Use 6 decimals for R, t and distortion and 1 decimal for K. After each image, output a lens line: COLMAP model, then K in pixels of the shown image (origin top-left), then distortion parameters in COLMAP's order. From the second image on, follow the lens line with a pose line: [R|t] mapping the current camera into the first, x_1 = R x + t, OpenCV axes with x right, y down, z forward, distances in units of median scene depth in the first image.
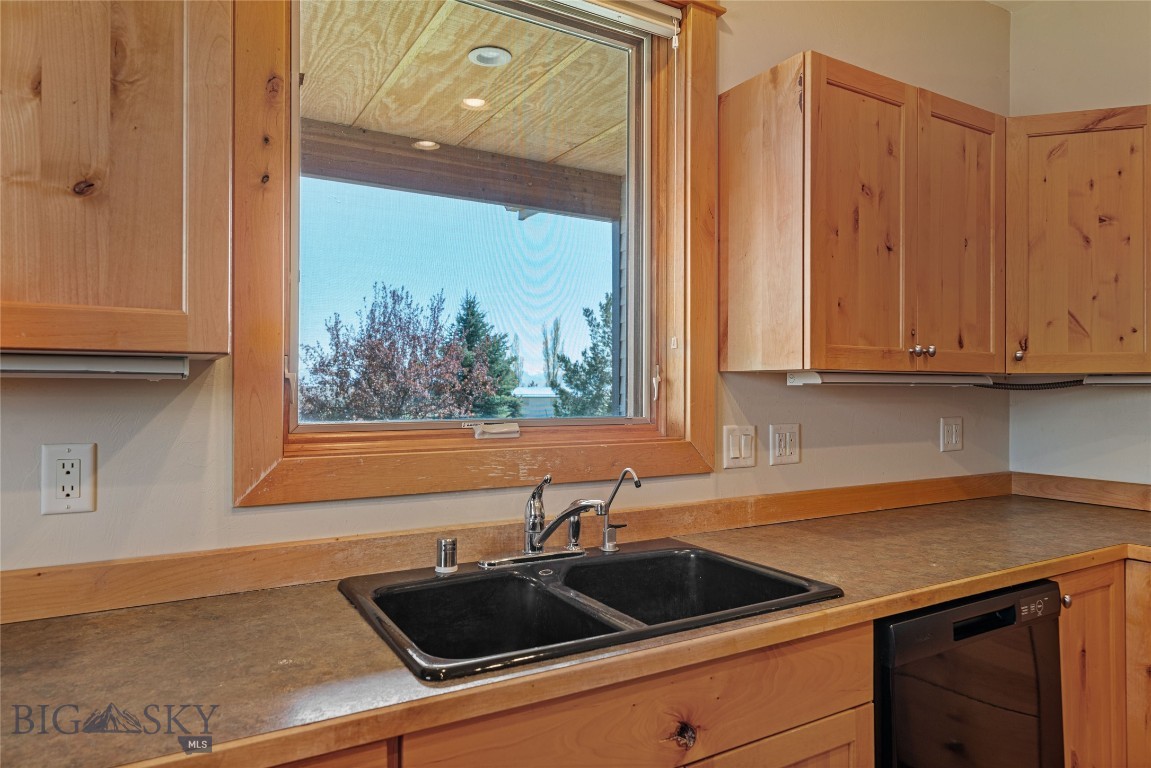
lens RADIAL K [[718.7, 0, 578.0], [0, 718.7, 385.3], [0, 0, 1]] dist [-0.002513, 0.002648]
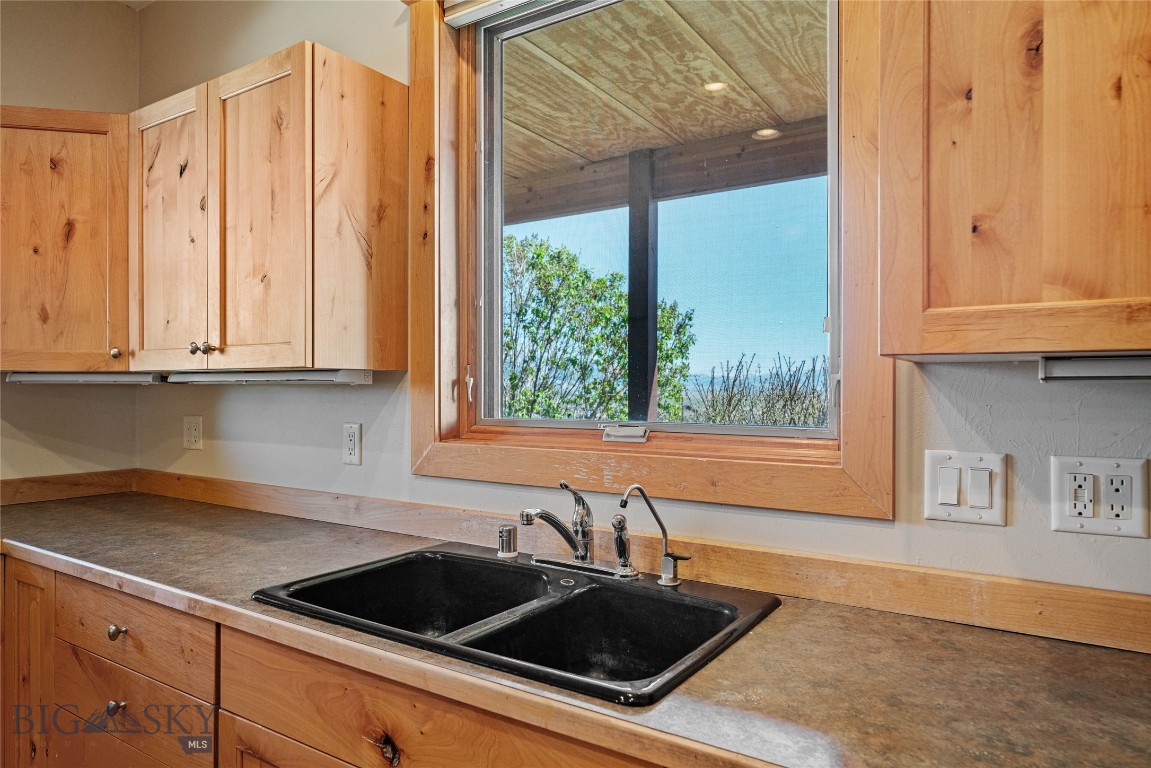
lens RADIAL K [[718.7, 0, 579.0], [0, 718.7, 387.1], [0, 0, 1]] dist [-0.002513, 0.002648]
pose [[0.440150, -0.007766, -0.897891, 0.683183], [-0.000640, 0.999960, -0.008962, 0.008452], [0.897924, 0.004519, 0.440127, 0.491641]]
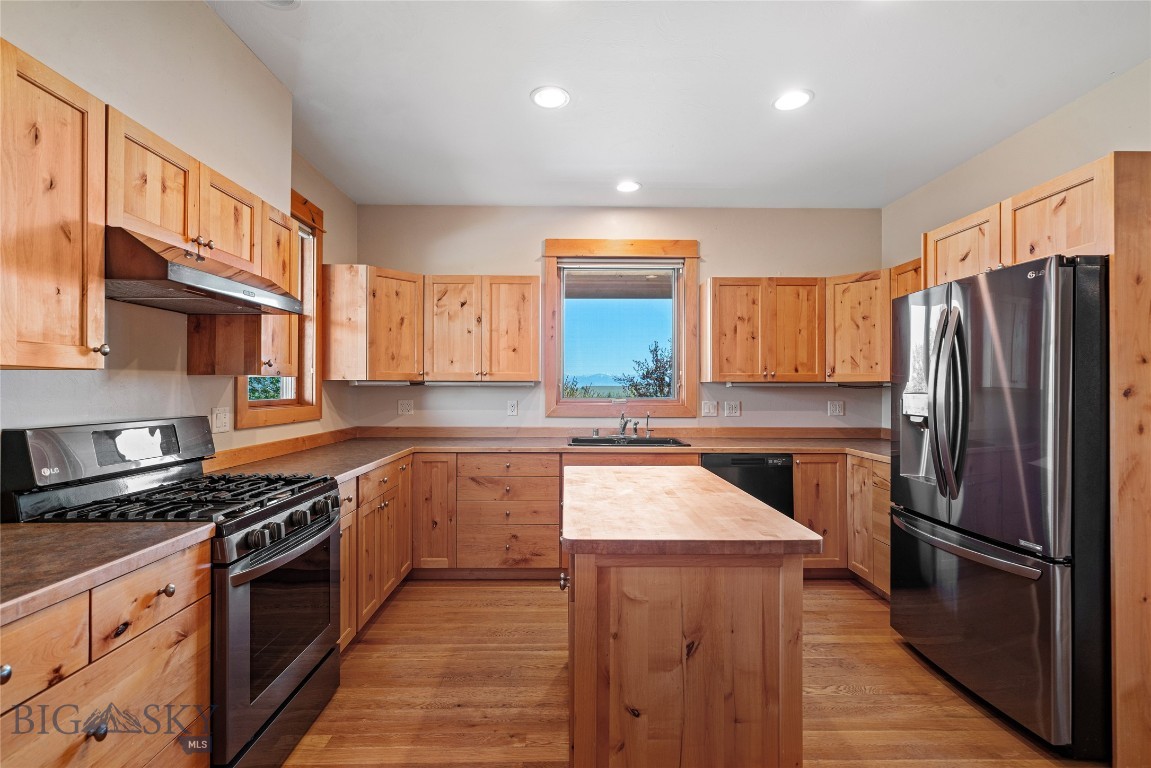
lens RADIAL K [[524.1, 0, 574.4], [0, 524.1, 385.0], [0, 0, 1]] dist [0.001453, 0.000077]
pose [[0.872141, -0.003858, -0.489240, 0.839413], [0.002933, 0.999992, -0.002659, -0.004291], [0.489246, 0.000884, 0.872145, -1.137622]]
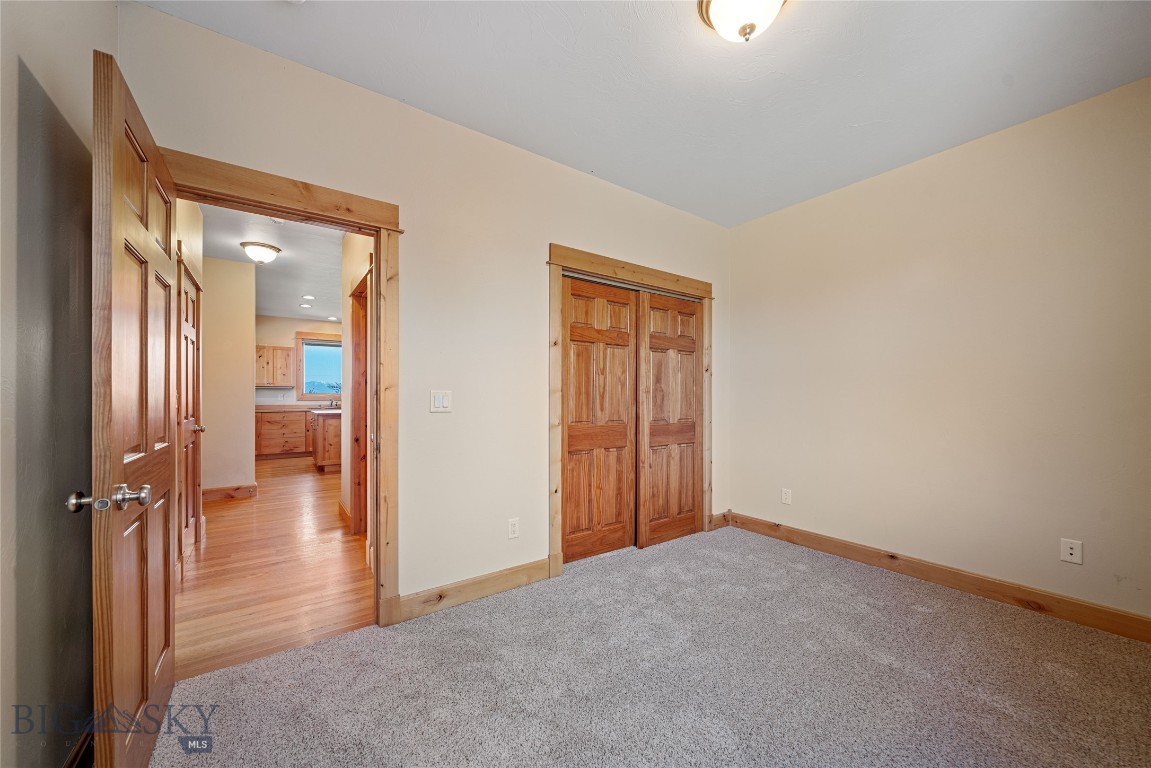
lens RADIAL K [[432.3, 0, 575.2], [0, 432.3, 392.3], [0, 0, 1]] dist [-0.000161, -0.000004]
pose [[0.996517, -0.000530, 0.083388, 2.307868], [0.000120, 0.999988, 0.004924, 0.012645], [-0.083390, -0.004897, 0.996505, -4.267509]]
